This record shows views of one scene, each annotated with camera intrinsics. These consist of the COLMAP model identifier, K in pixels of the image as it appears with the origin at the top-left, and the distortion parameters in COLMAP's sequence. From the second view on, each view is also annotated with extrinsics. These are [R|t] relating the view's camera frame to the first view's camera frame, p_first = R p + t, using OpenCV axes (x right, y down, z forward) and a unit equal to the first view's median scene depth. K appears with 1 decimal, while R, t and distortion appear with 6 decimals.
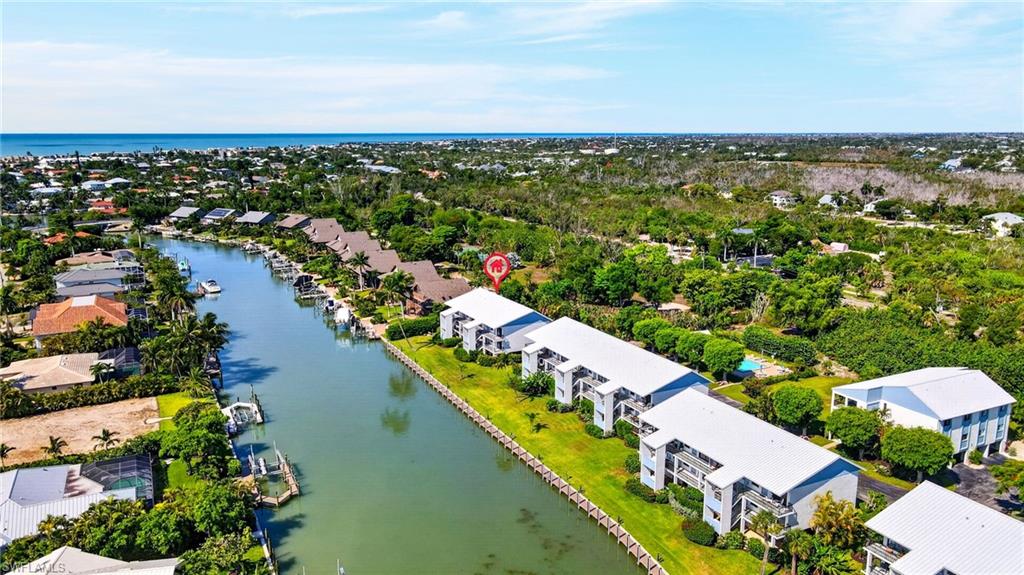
lens RADIAL K [[804.8, 0, 512.0], [0, 804.8, 287.5], [0, 0, 1]] dist [-0.004430, -0.000068]
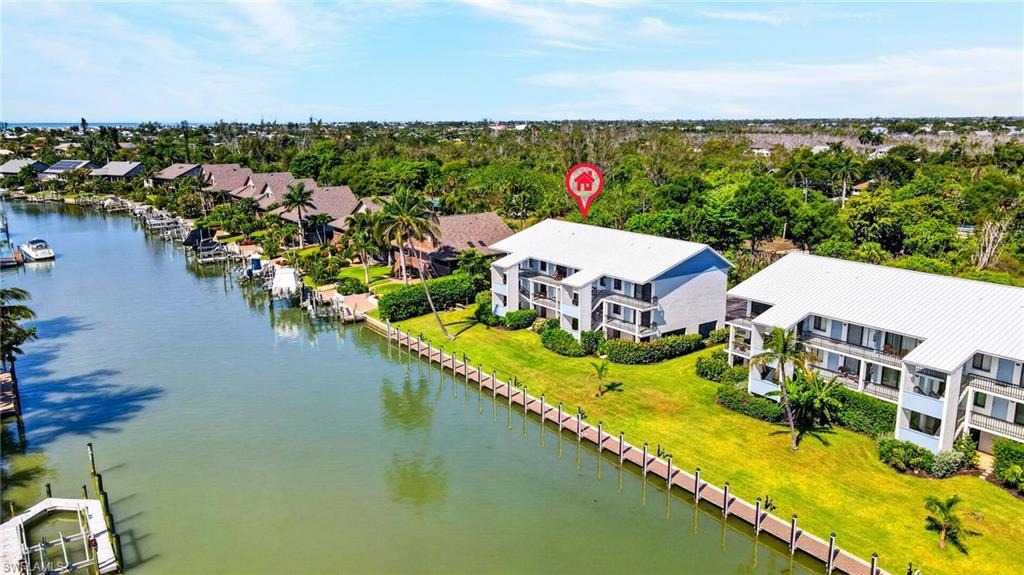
lens RADIAL K [[752.9, 0, 512.0], [0, 752.9, 287.5], [0, 0, 1]] dist [0.005893, 0.002213]
pose [[0.987265, -0.032742, 0.155681, -0.137669], [0.031455, 0.999448, 0.010720, 0.037967], [-0.155946, -0.005686, 0.987749, 0.471795]]
